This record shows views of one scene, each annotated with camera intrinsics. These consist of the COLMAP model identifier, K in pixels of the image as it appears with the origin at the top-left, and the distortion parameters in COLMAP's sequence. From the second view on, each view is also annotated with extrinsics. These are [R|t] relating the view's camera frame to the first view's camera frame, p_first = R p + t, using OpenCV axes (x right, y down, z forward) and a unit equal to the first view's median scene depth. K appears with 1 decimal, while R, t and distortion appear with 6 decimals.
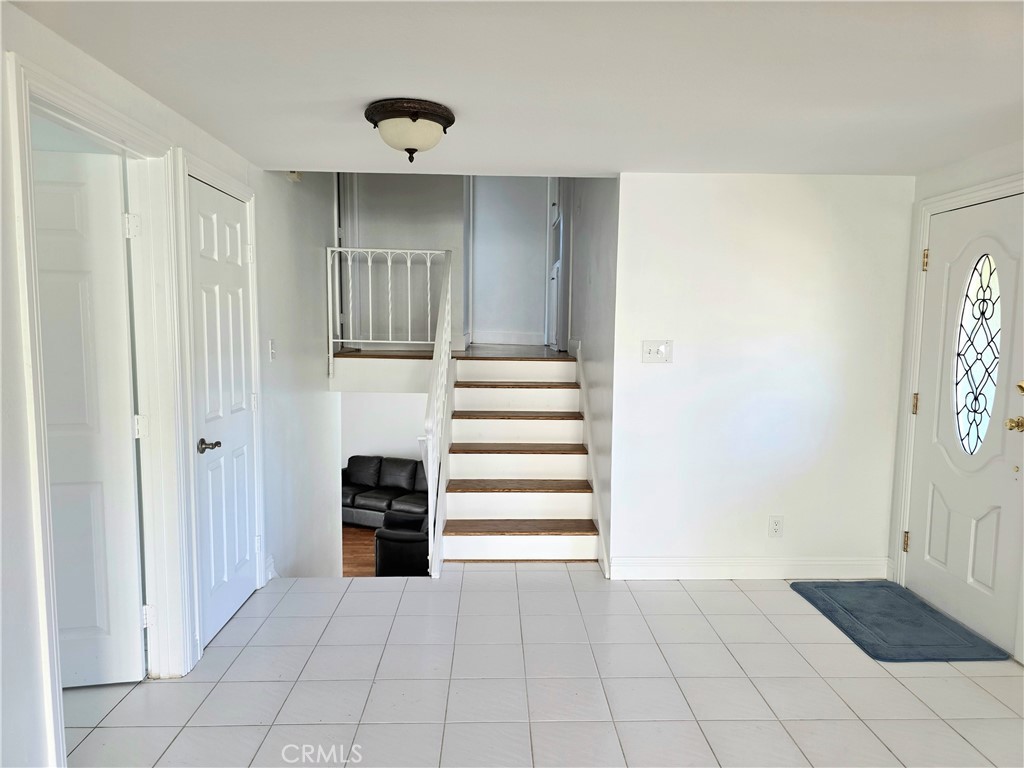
lens RADIAL K [[687.5, 0, 514.5], [0, 687.5, 397.4], [0, 0, 1]] dist [0.002095, -0.000213]
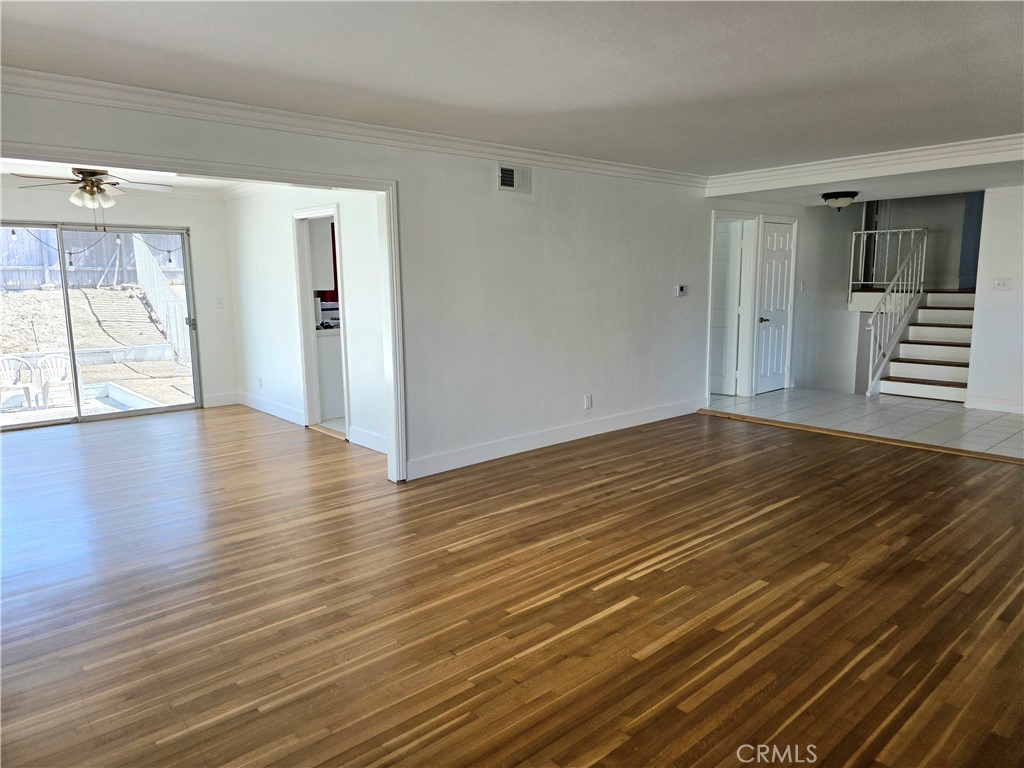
lens RADIAL K [[687.5, 0, 514.5], [0, 687.5, 397.4], [0, 0, 1]] dist [0.002095, -0.000213]
pose [[0.637264, 0.107074, -0.763171, 0.902776], [-0.055901, 0.994115, 0.092797, 0.152483], [0.768615, -0.016474, 0.639499, -1.312607]]
